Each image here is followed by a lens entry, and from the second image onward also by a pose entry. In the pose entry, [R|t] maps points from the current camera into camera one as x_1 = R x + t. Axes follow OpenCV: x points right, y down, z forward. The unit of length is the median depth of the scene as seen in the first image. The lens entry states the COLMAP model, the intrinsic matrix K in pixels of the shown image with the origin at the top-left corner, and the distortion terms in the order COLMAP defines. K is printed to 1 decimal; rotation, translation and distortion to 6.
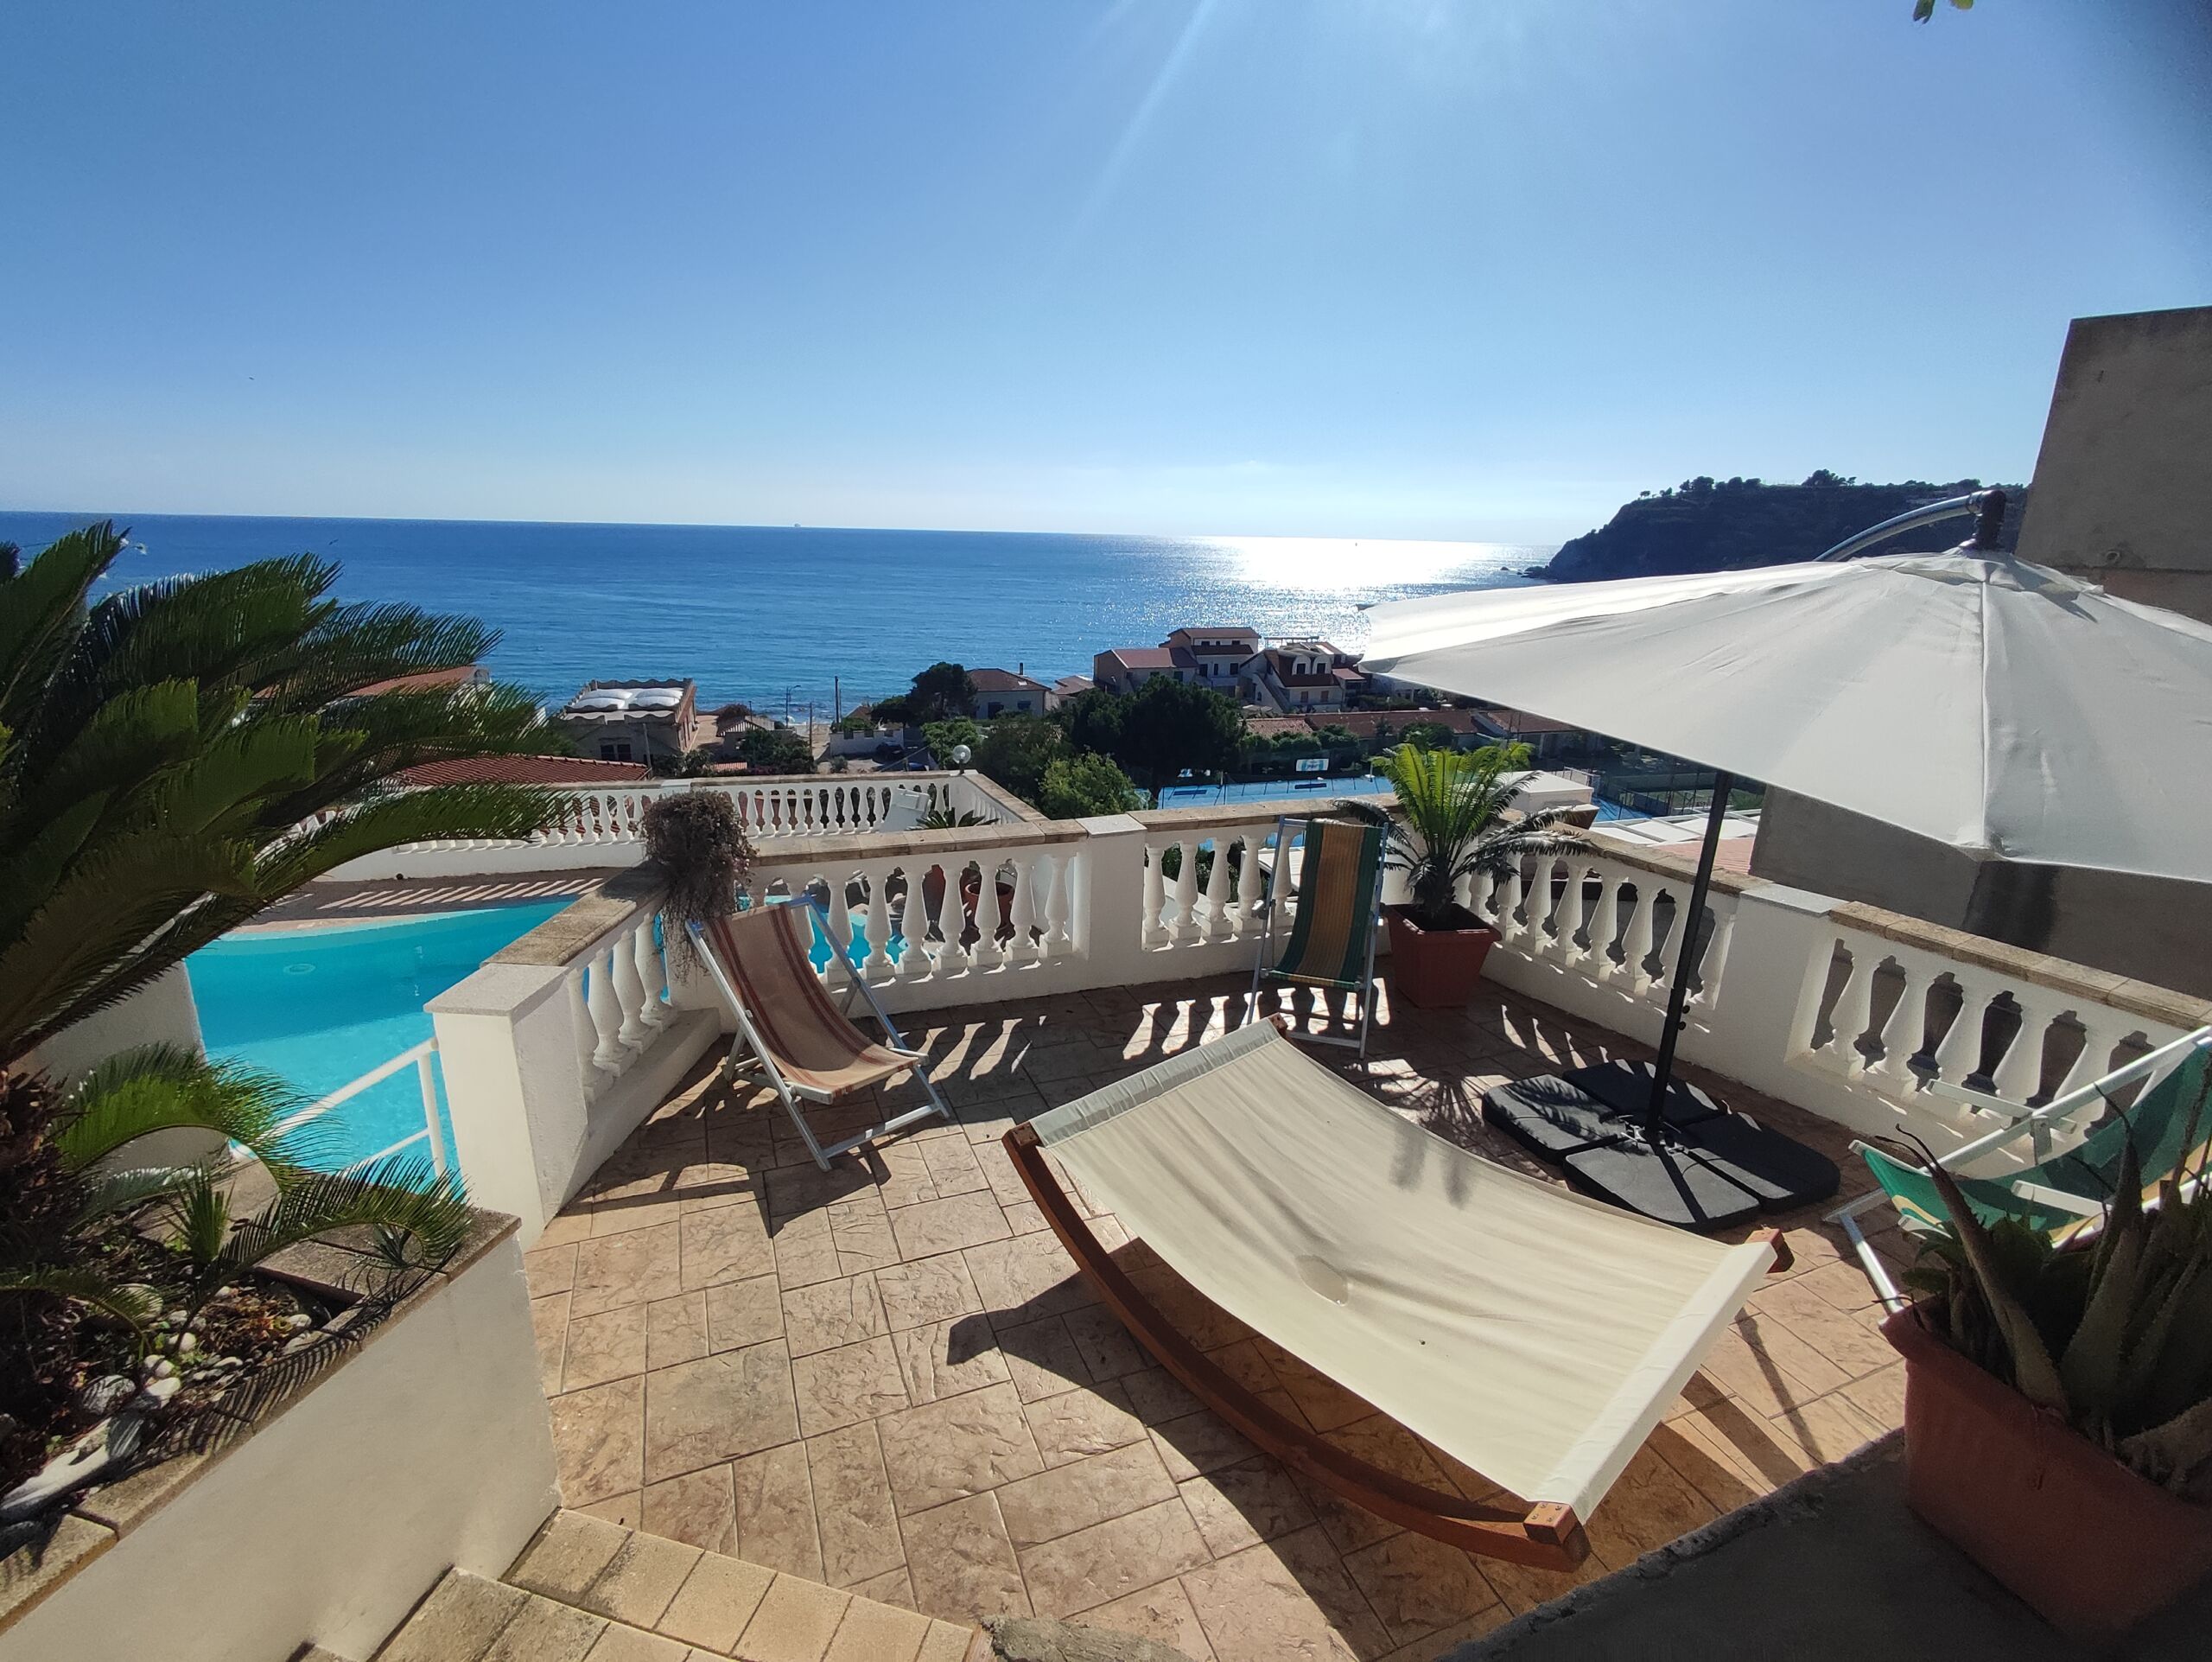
lens RADIAL K [[1049.7, 0, 1106.0], [0, 1049.7, 831.0], [0, 0, 1]] dist [-0.000455, -0.001766]
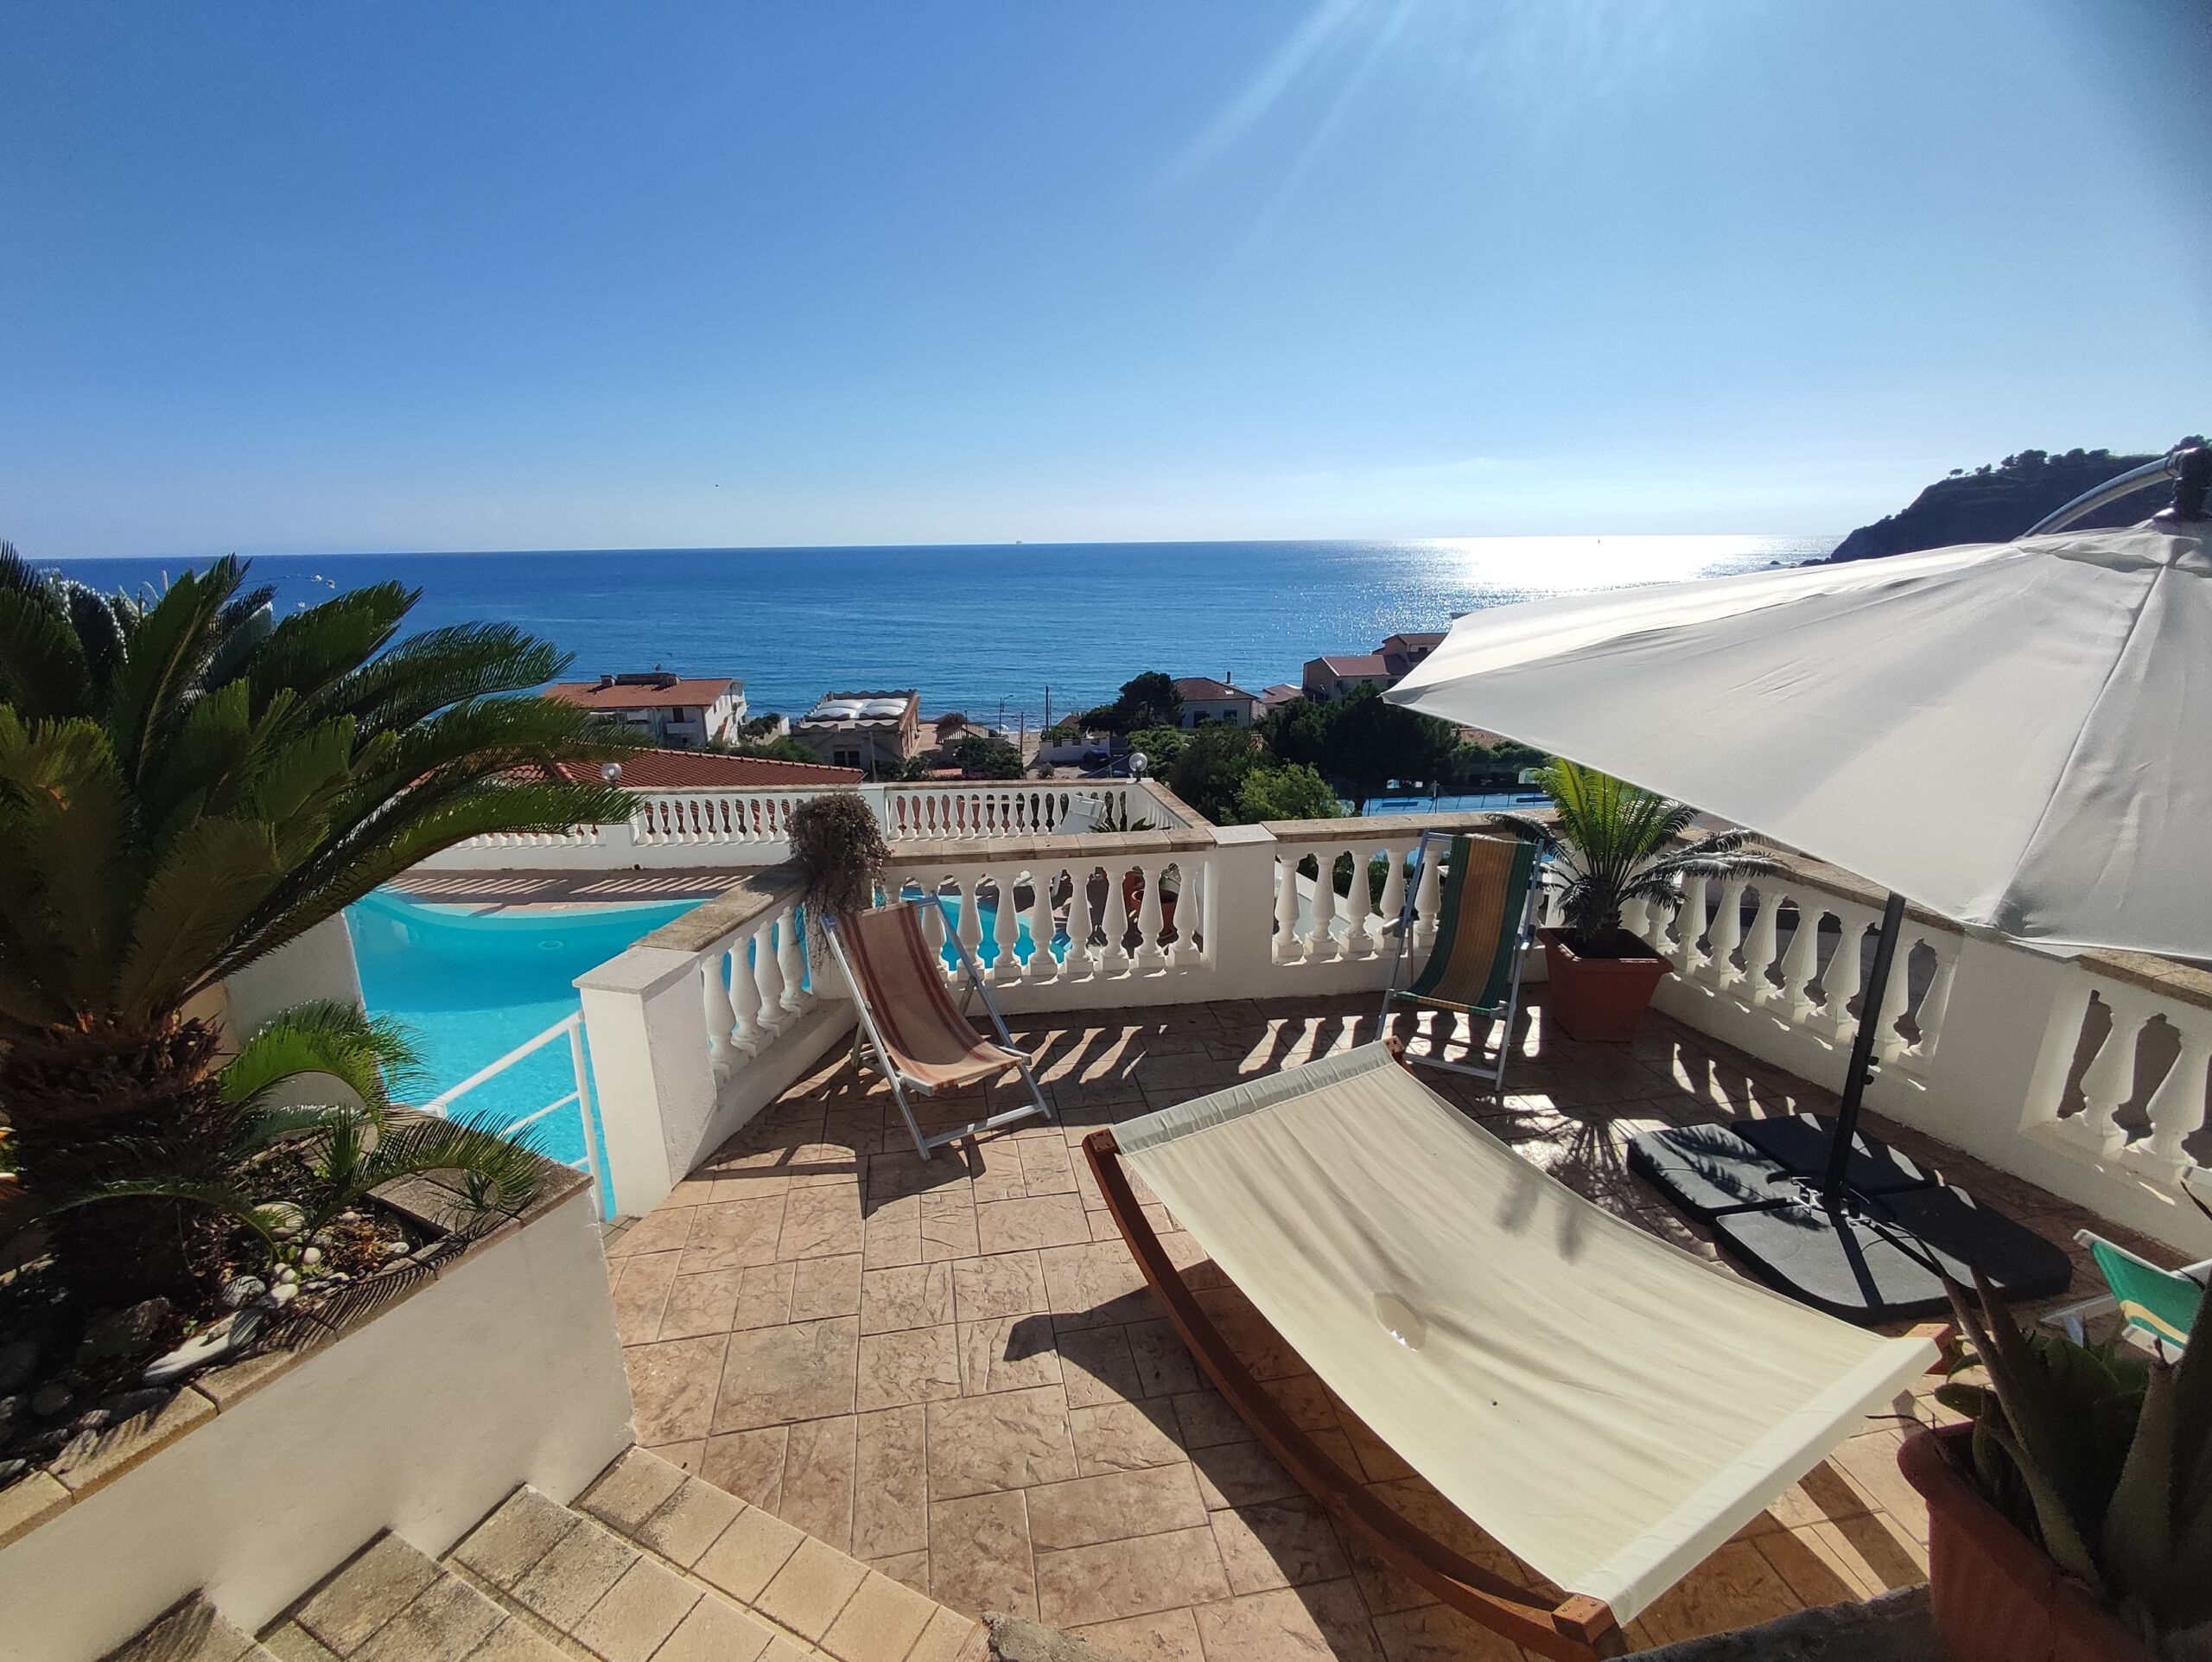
lens RADIAL K [[1045.8, 0, 1106.0], [0, 1045.8, 831.0], [0, 0, 1]] dist [0.000334, -0.004164]
pose [[0.977763, 0.021913, -0.208563, 0.115491], [-0.023579, 0.999707, -0.005505, -0.001527], [0.208381, 0.010300, 0.977993, 0.017671]]
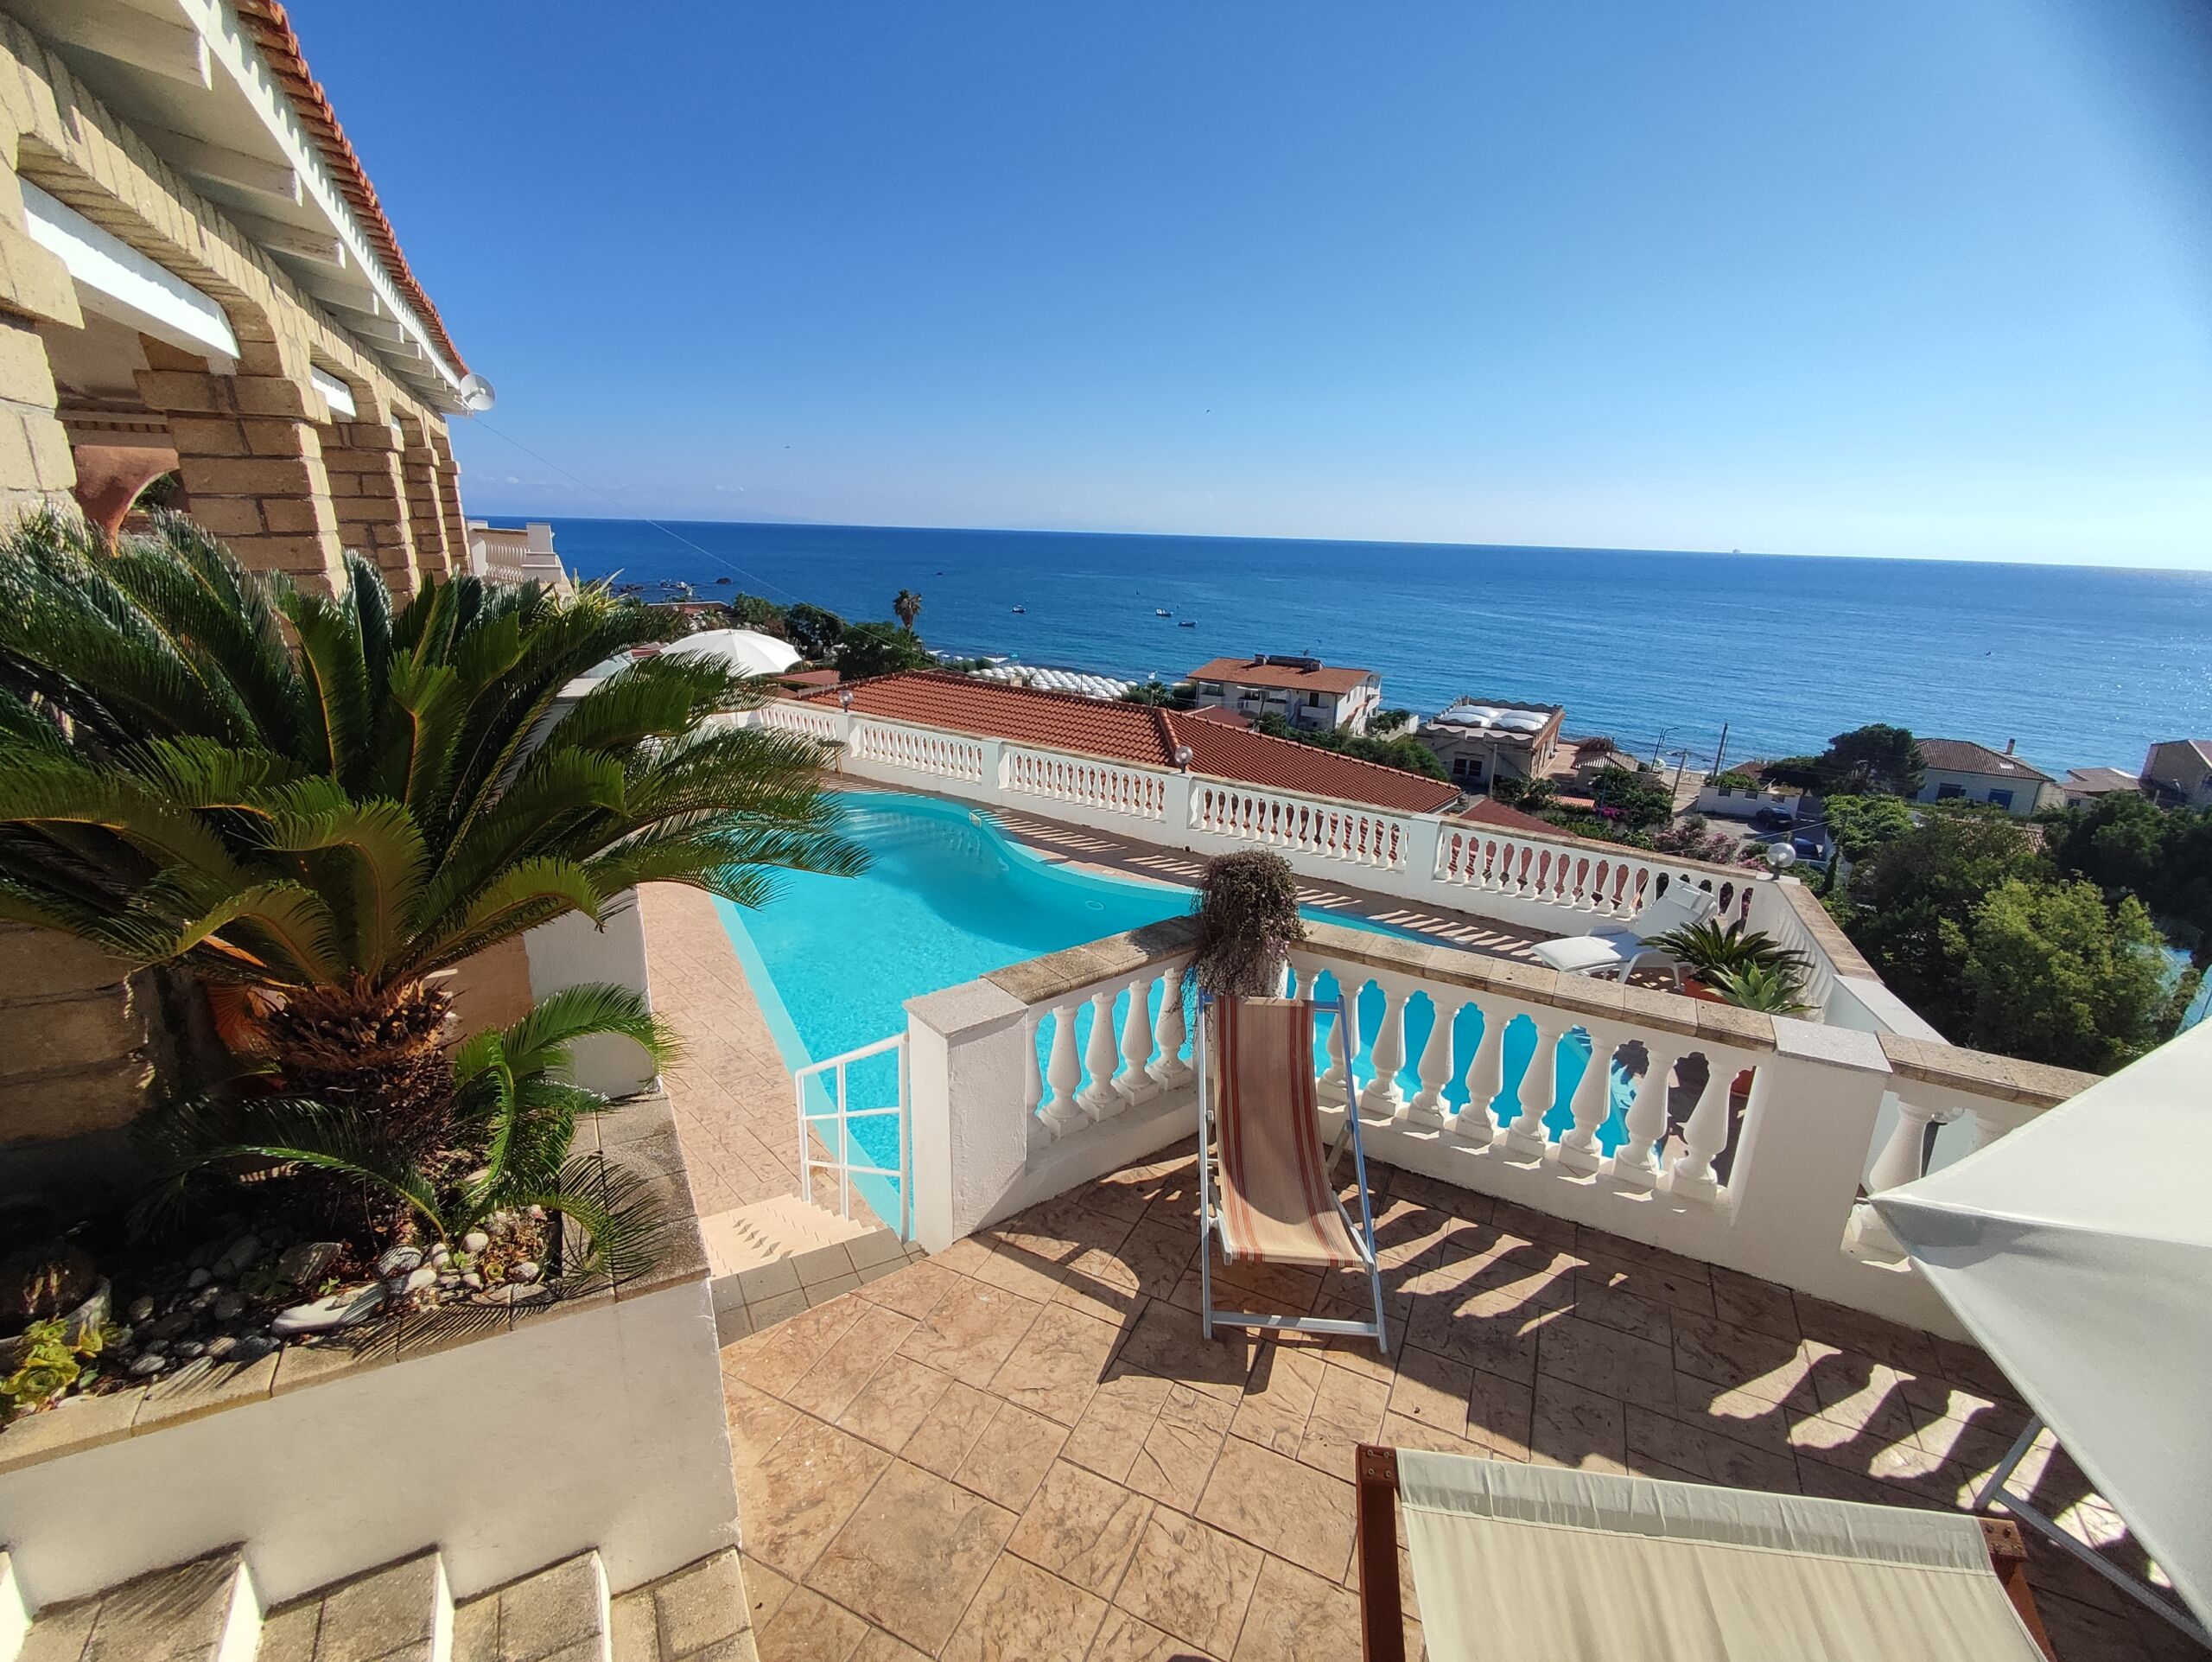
lens RADIAL K [[1017.8, 0, 1106.0], [0, 1017.8, 831.0], [0, 0, 1]] dist [0.002108, -0.005322]
pose [[0.662508, 0.212151, -0.718383, 0.174443], [-0.219345, 0.971959, 0.084752, -0.117340], [0.716220, 0.101425, 0.690465, 0.336341]]
